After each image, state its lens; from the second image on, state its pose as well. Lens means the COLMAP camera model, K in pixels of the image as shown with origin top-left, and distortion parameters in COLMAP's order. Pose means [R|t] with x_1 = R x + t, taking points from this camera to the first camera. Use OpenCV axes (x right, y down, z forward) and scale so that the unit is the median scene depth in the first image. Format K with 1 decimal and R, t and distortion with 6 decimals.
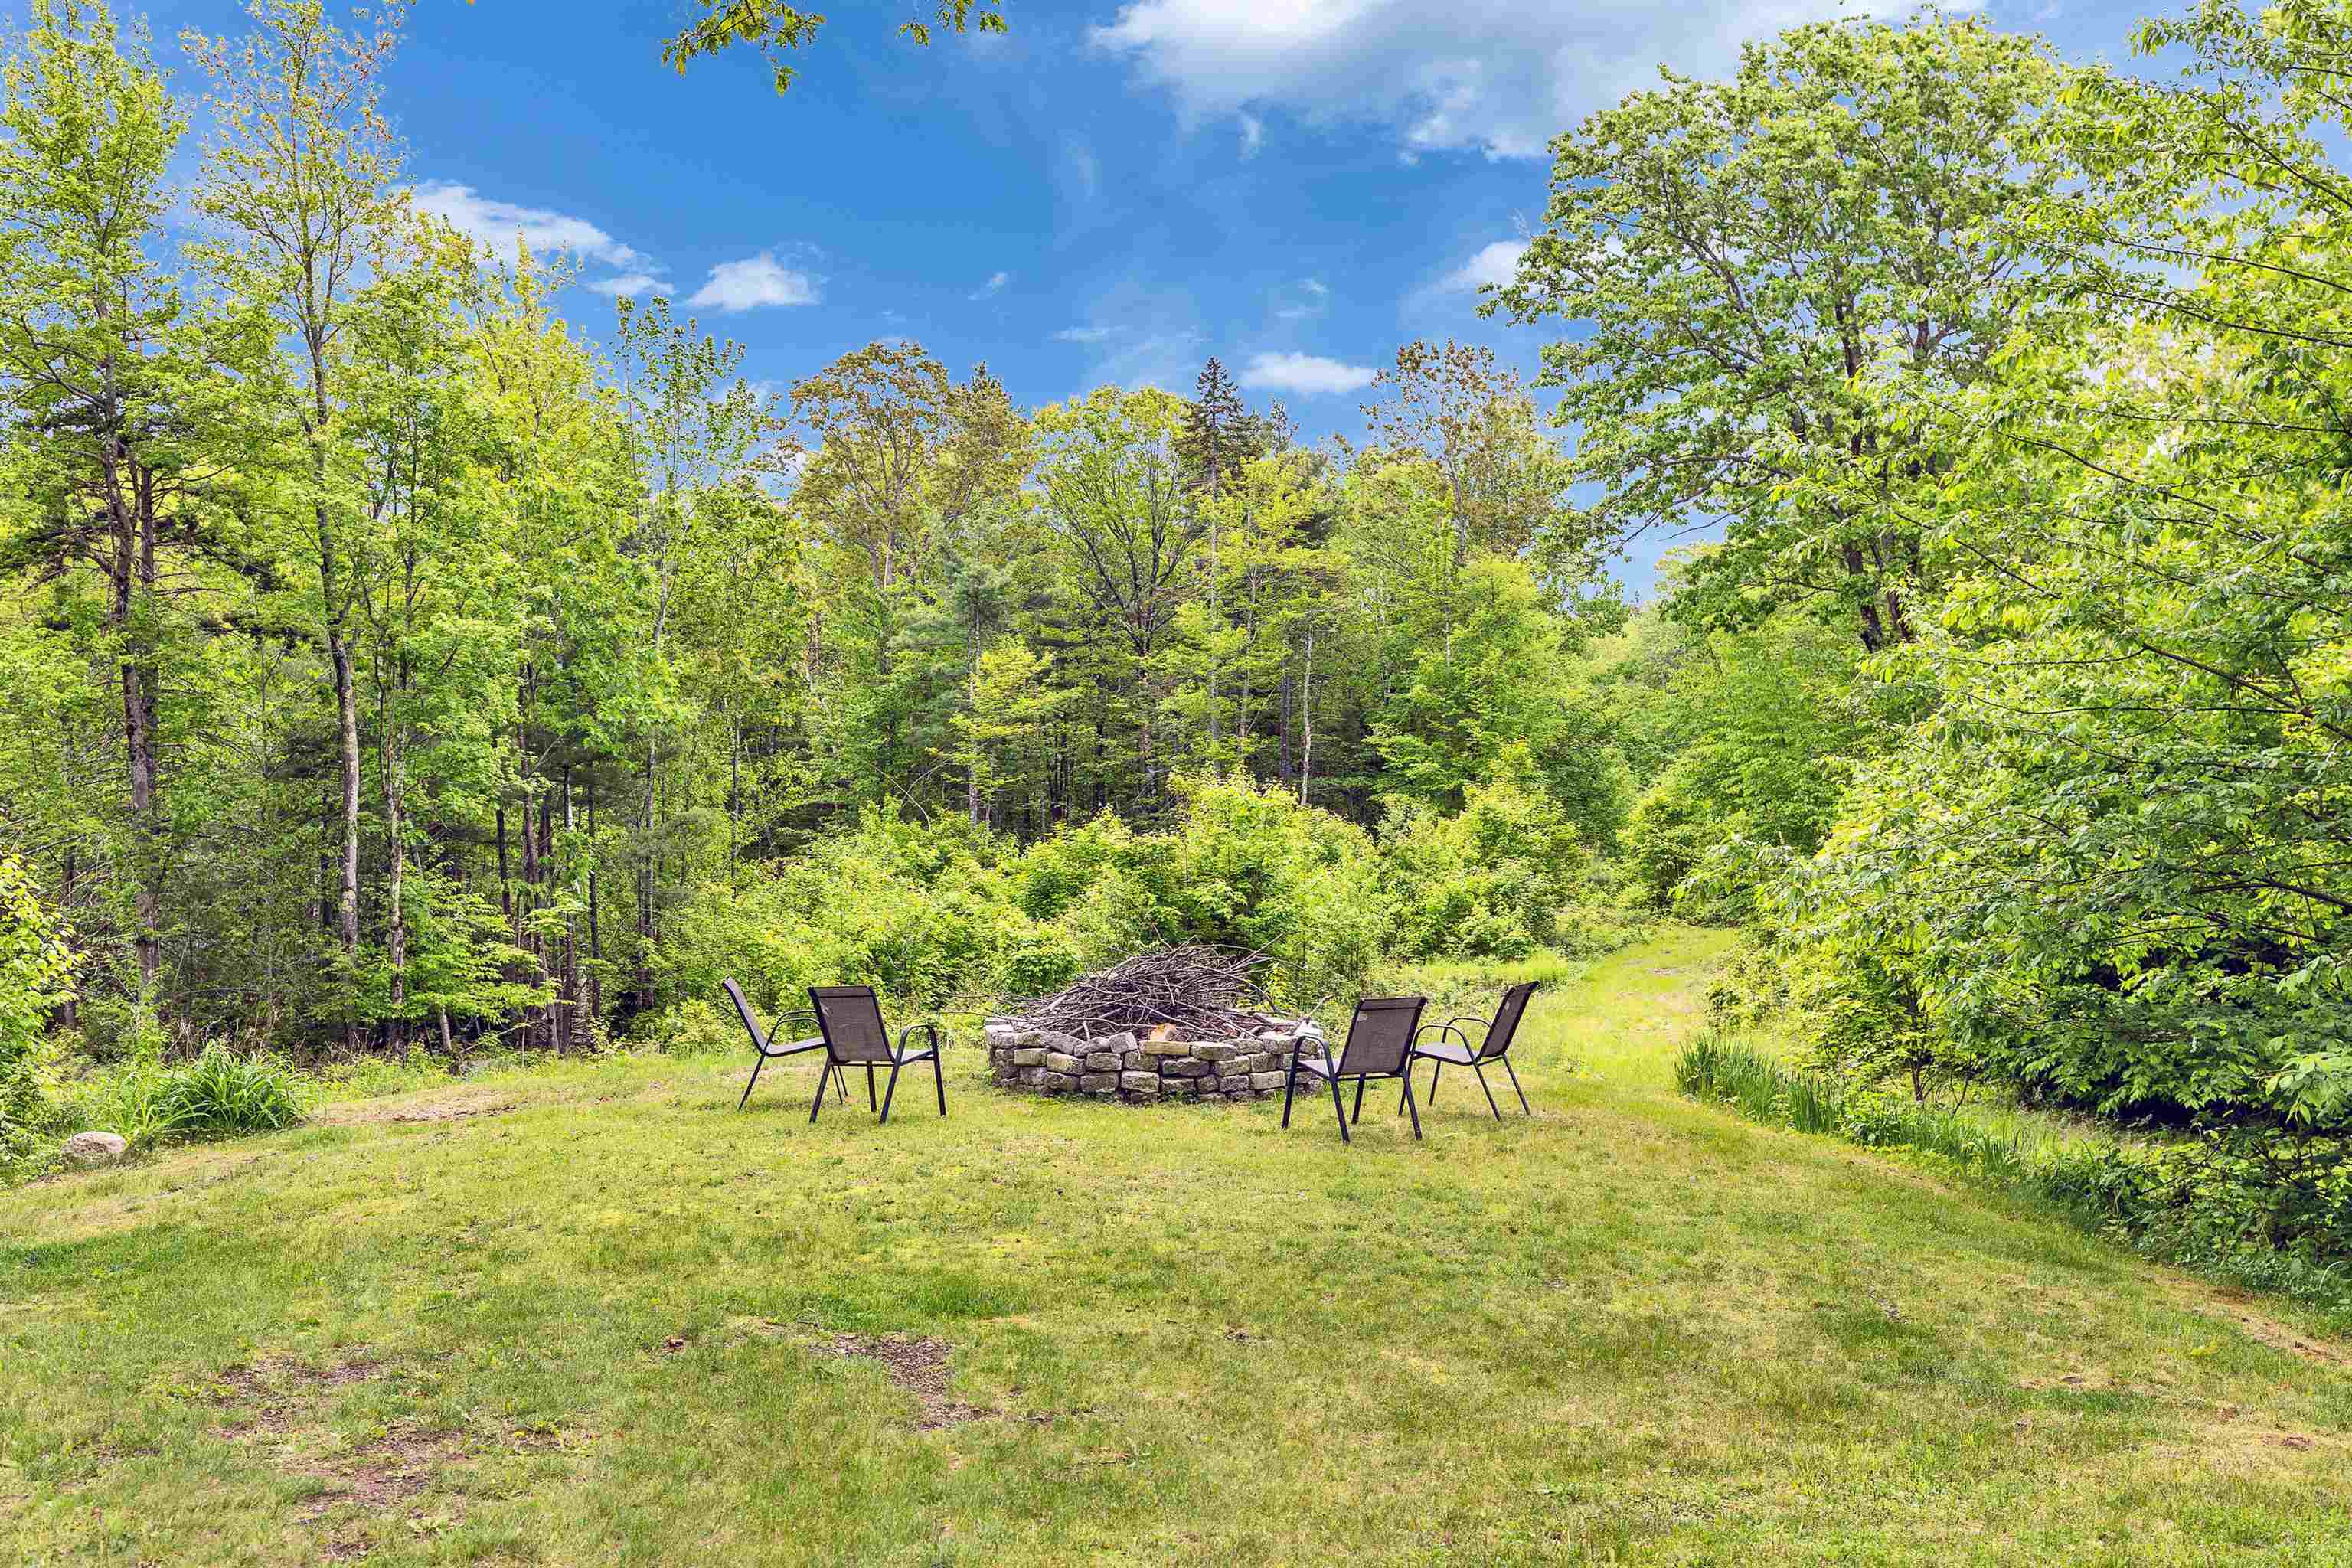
lens RADIAL K [[2374.2, 0, 1175.2], [0, 2374.2, 783.4], [0, 0, 1]] dist [-0.003075, 0.000000]
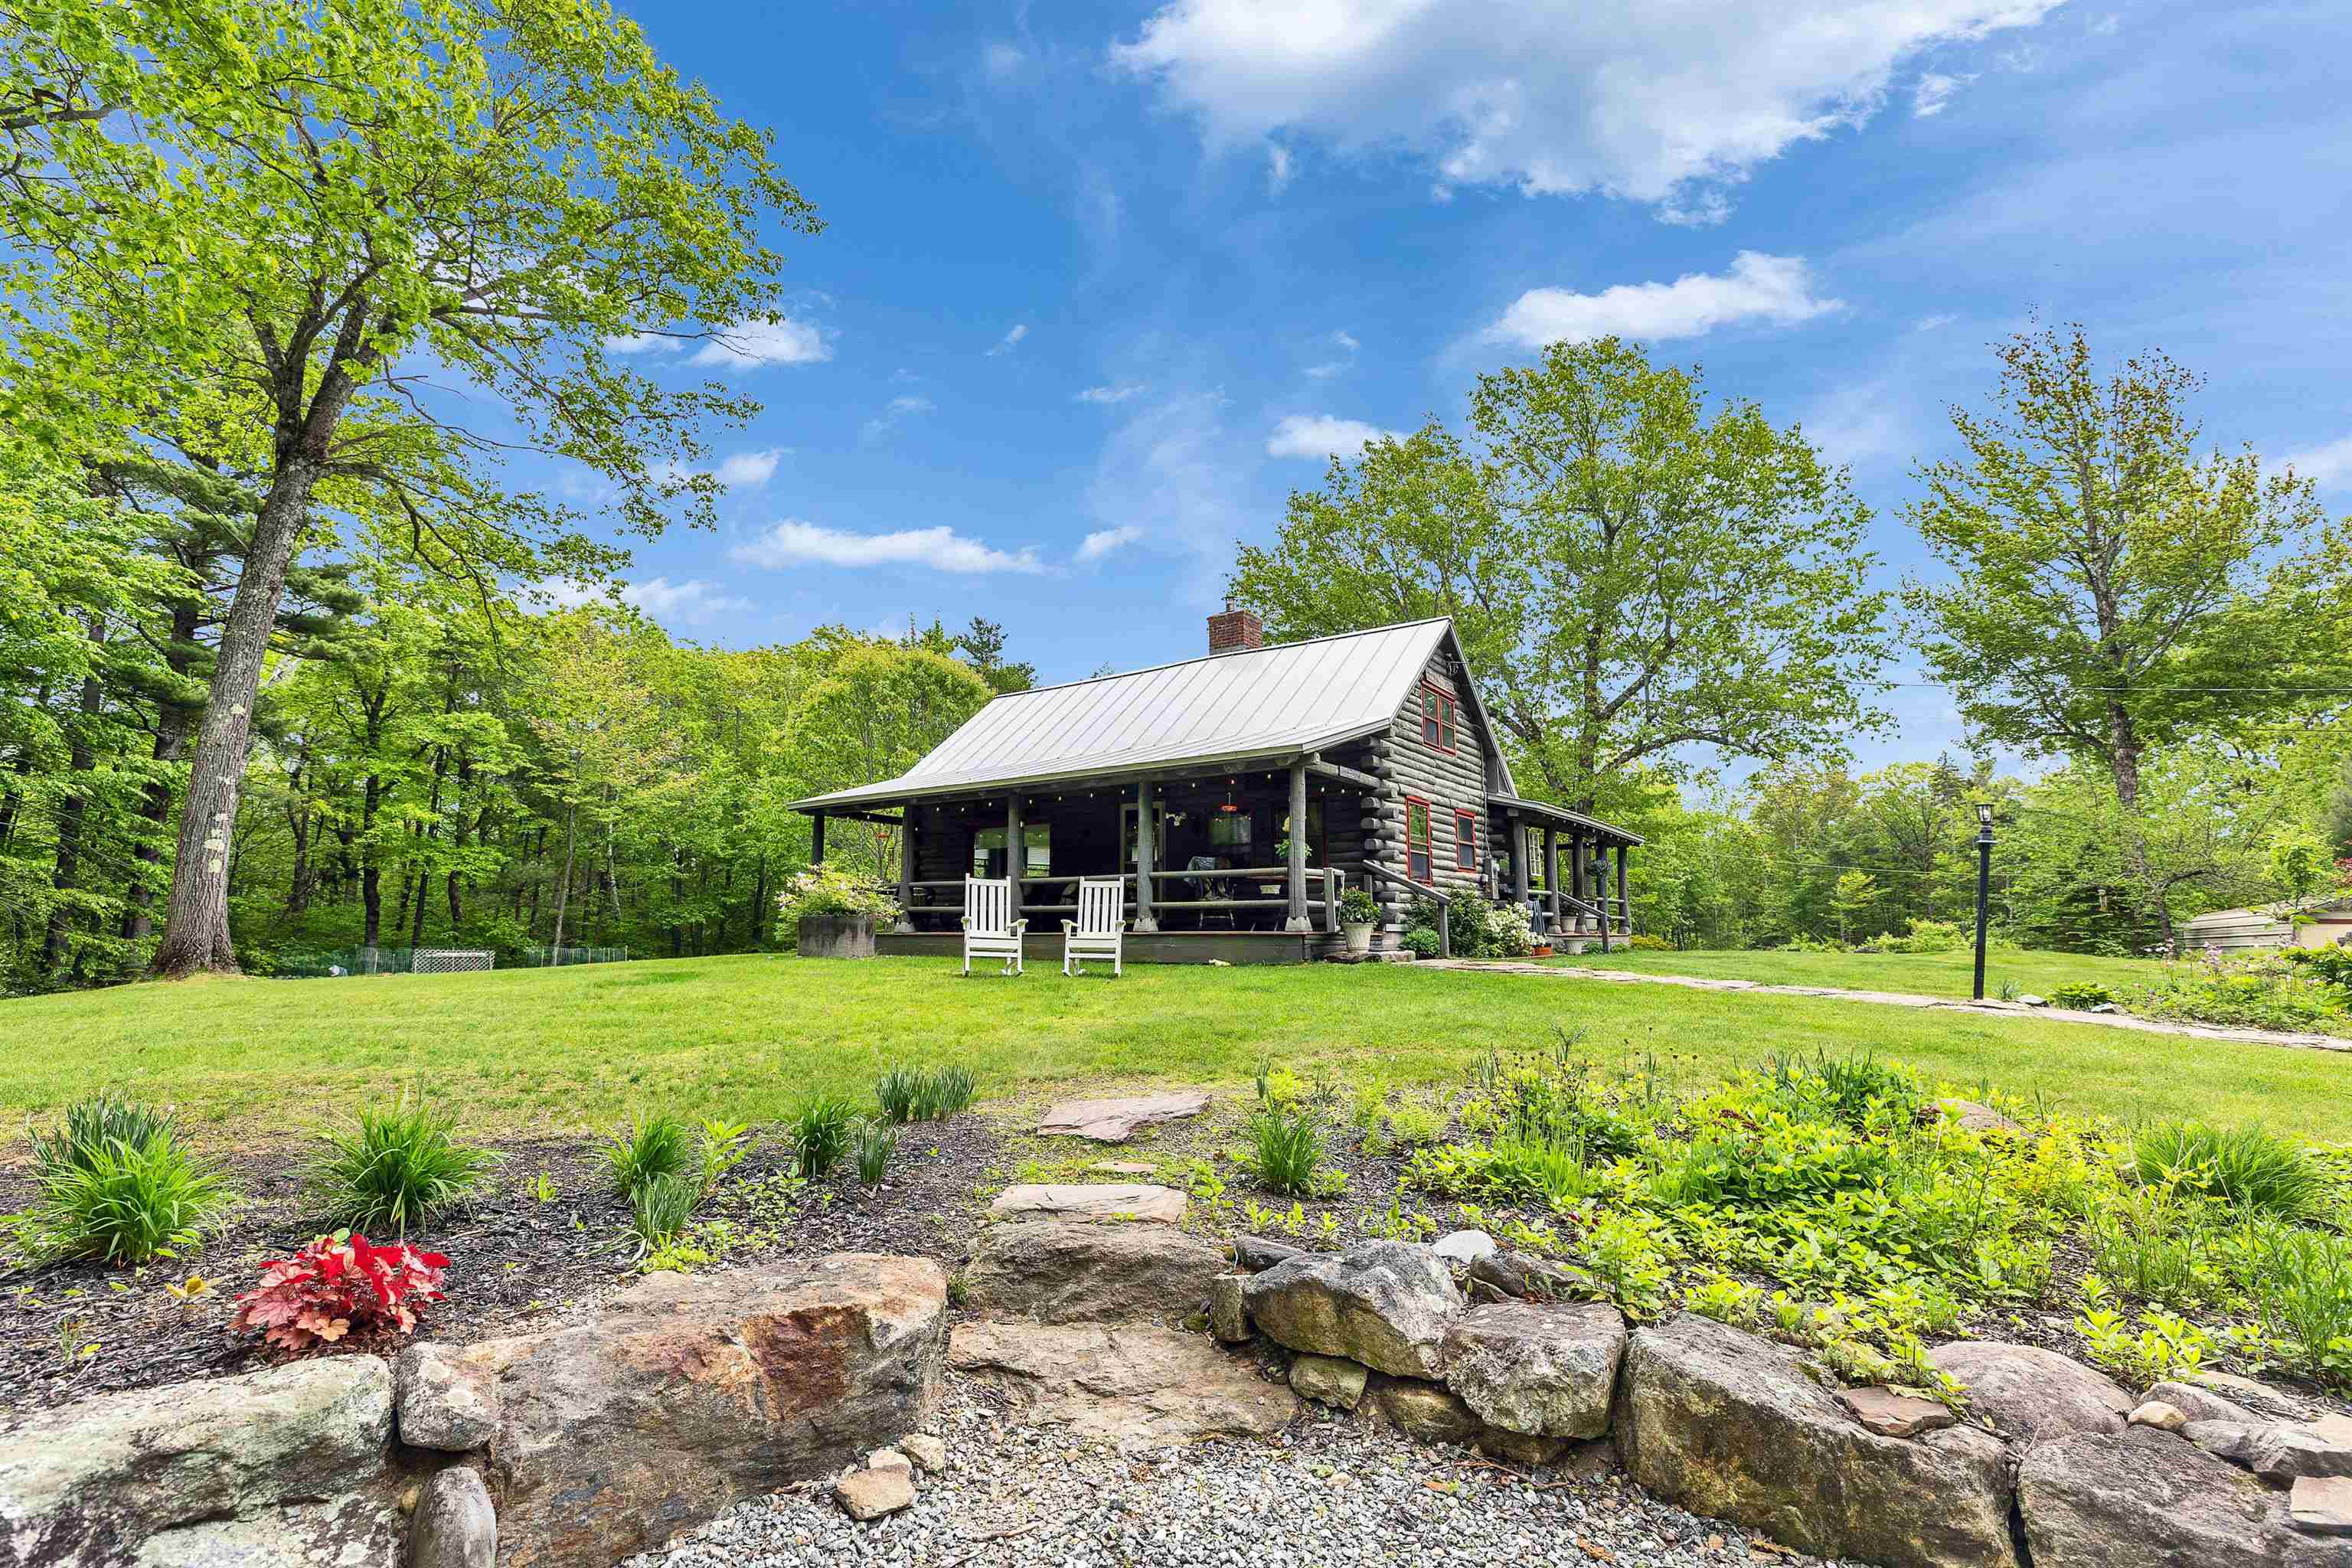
lens RADIAL K [[1057.1, 0, 1170.6], [0, 1057.1, 782.2], [0, 0, 1]] dist [0.001533, 0.000073]
pose [[0.792511, -0.085685, -0.603808, 0.041555], [-0.001933, 0.989723, -0.142987, 0.009195], [0.609854, 0.114486, 0.784201, -0.335405]]
